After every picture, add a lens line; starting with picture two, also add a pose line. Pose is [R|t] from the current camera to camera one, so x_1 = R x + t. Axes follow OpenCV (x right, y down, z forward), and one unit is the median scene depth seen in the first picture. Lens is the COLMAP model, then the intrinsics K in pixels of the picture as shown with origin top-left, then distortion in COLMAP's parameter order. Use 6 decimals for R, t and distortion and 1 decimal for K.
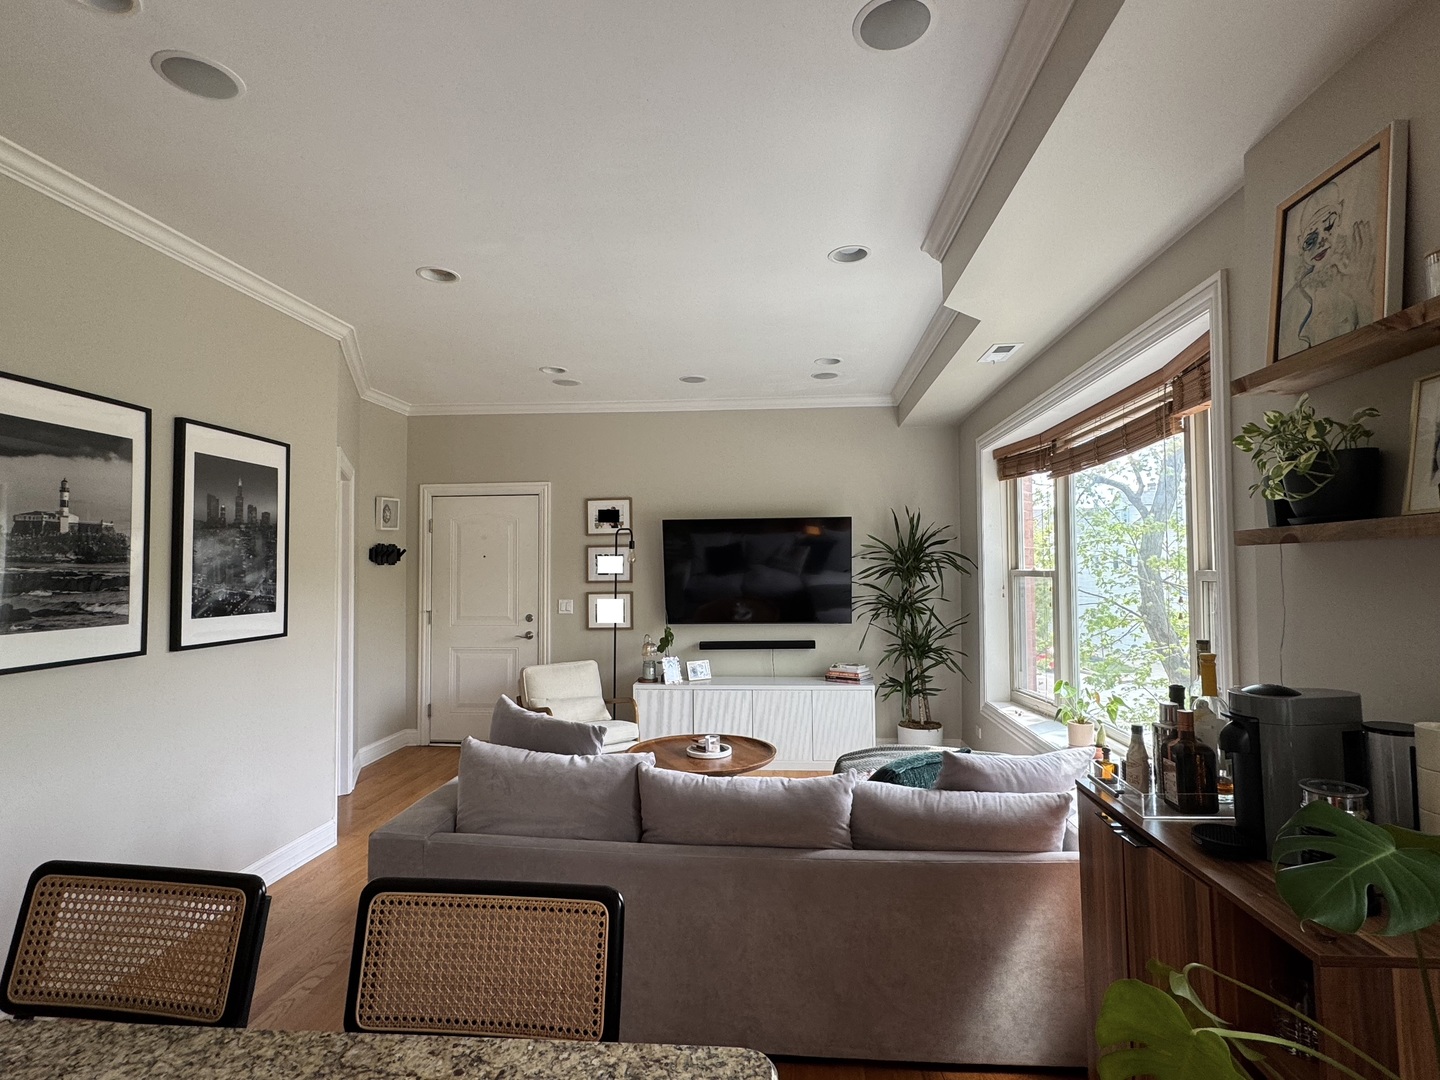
lens RADIAL K [[704.8, 0, 718.4], [0, 704.8, 540.7], [0, 0, 1]] dist [-0.001024, -0.001066]
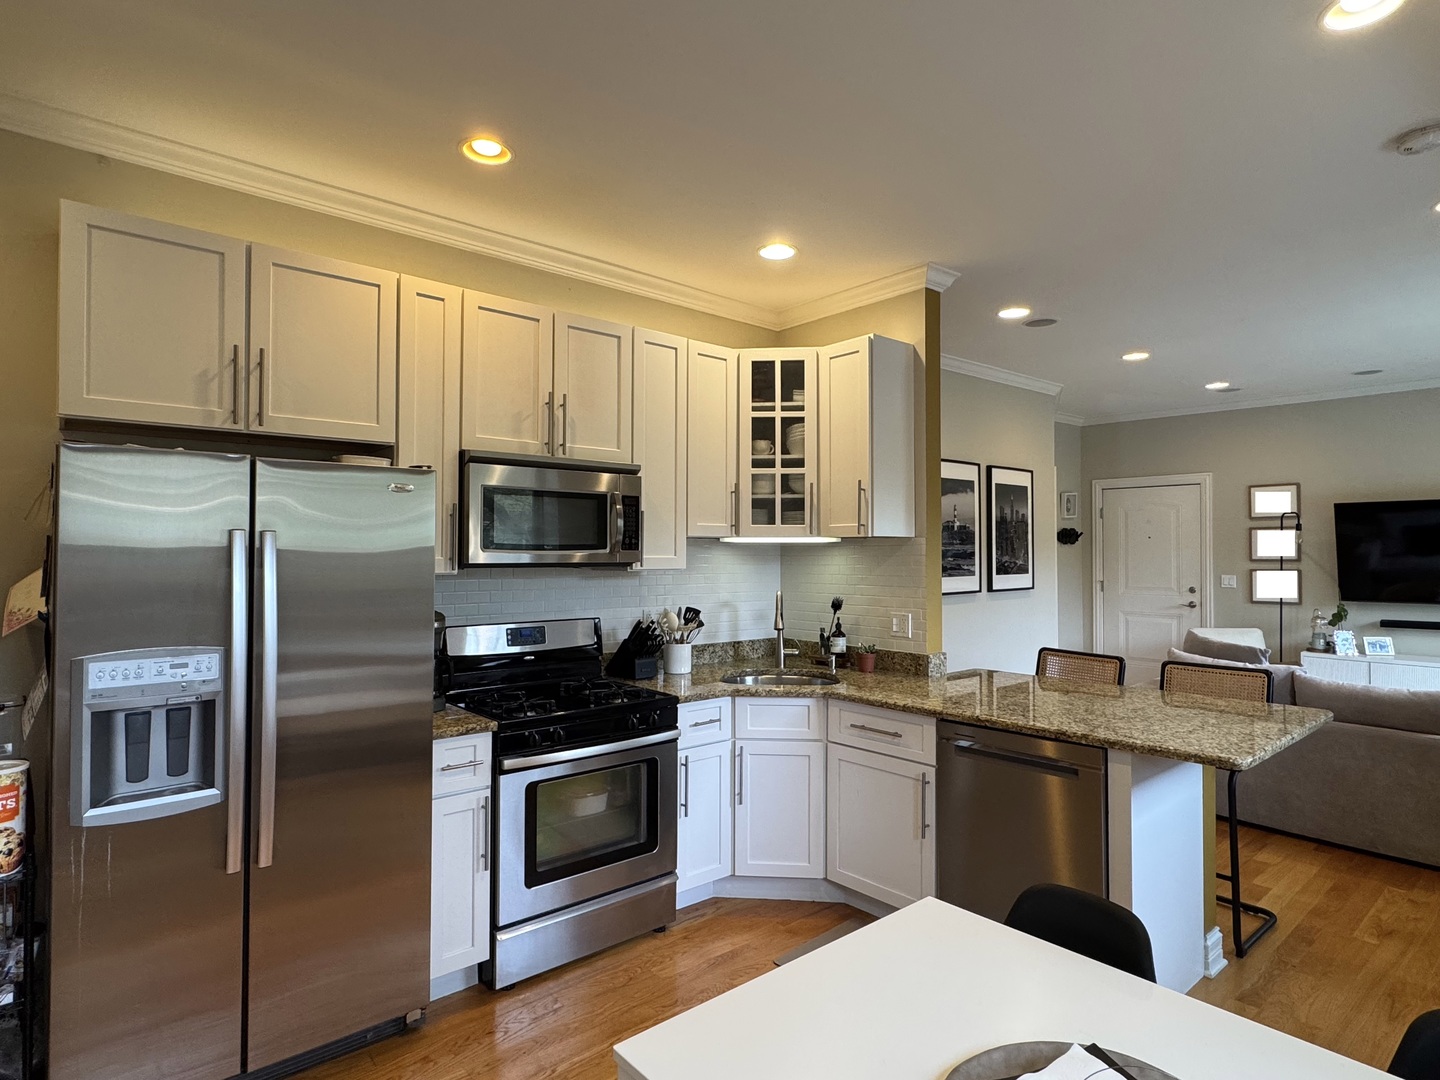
lens RADIAL K [[792.9, 0, 718.1], [0, 792.9, 539.0], [0, 0, 1]] dist [-0.001220, 0.000889]
pose [[0.717602, -0.002256, -0.696450, 0.162824], [0.023735, 0.999493, 0.021218, -0.042451], [0.696049, -0.031756, 0.717292, -0.956870]]
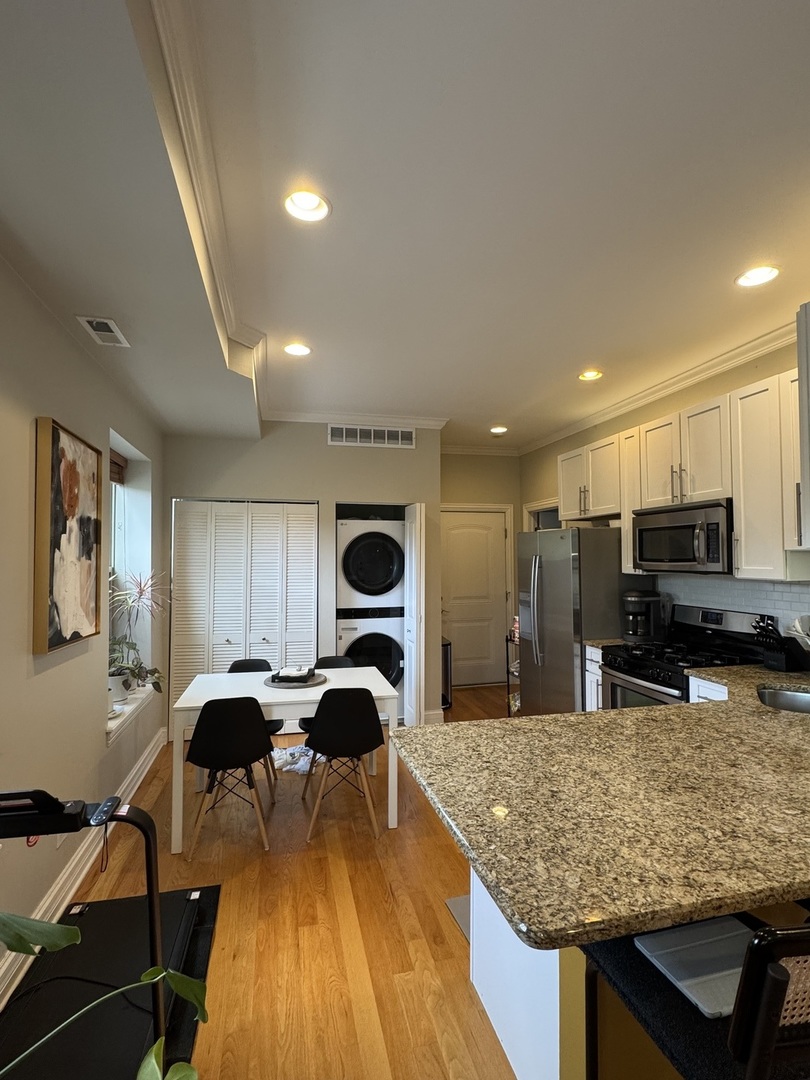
lens RADIAL K [[528.6, 0, 407.3], [0, 528.6, 540.2], [0, 0, 1]] dist [-0.001024, -0.001066]
pose [[-0.947579, 0.002981, -0.319508, 0.180108], [0.027970, 0.996892, -0.073651, 0.010491], [0.318296, -0.078727, -0.944717, 0.563266]]
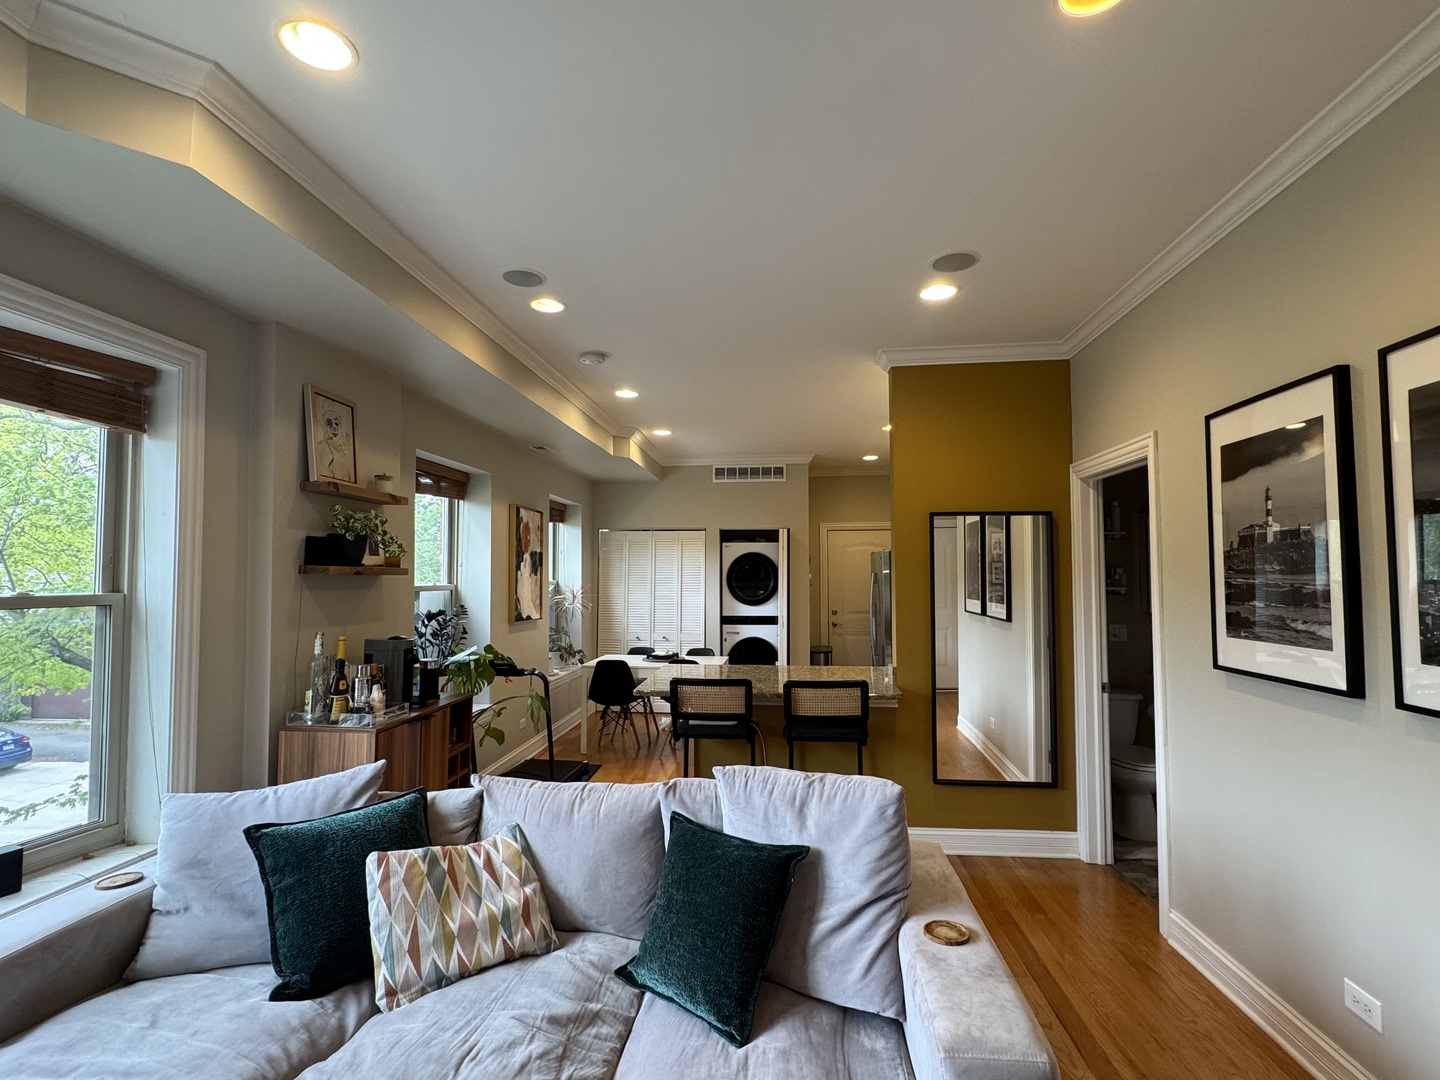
lens RADIAL K [[704.8, 0, 718.9], [0, 704.8, 539.8], [0, 0, 1]] dist [-0.001024, -0.001066]
pose [[-0.999890, 0.011768, 0.008979, -0.148614], [0.010898, 0.995747, -0.091481, 0.052824], [-0.010017, -0.091373, -0.995766, 1.602908]]
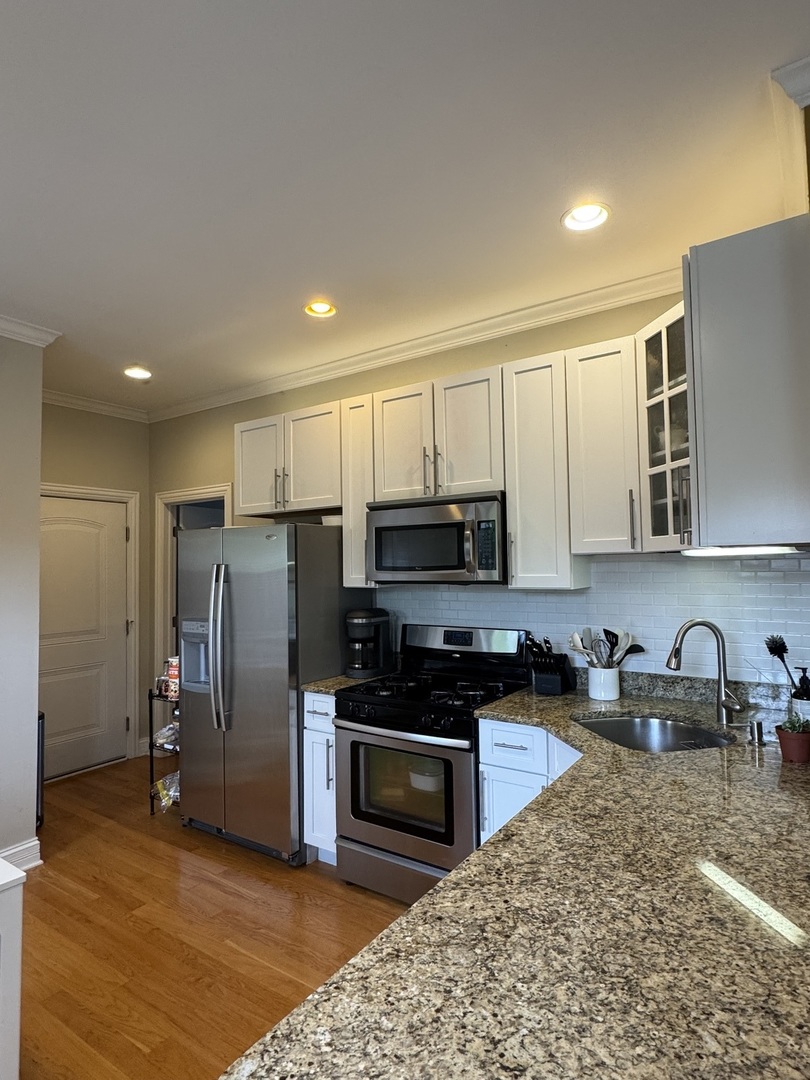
lens RADIAL K [[594.7, 0, 406.5], [0, 594.7, 540.2], [0, 0, 1]] dist [-0.001220, 0.000889]
pose [[-0.487753, -0.023165, -0.872674, 0.161983], [0.060053, 0.996389, -0.060014, -0.002998], [0.870914, -0.081679, -0.484600, 0.117819]]
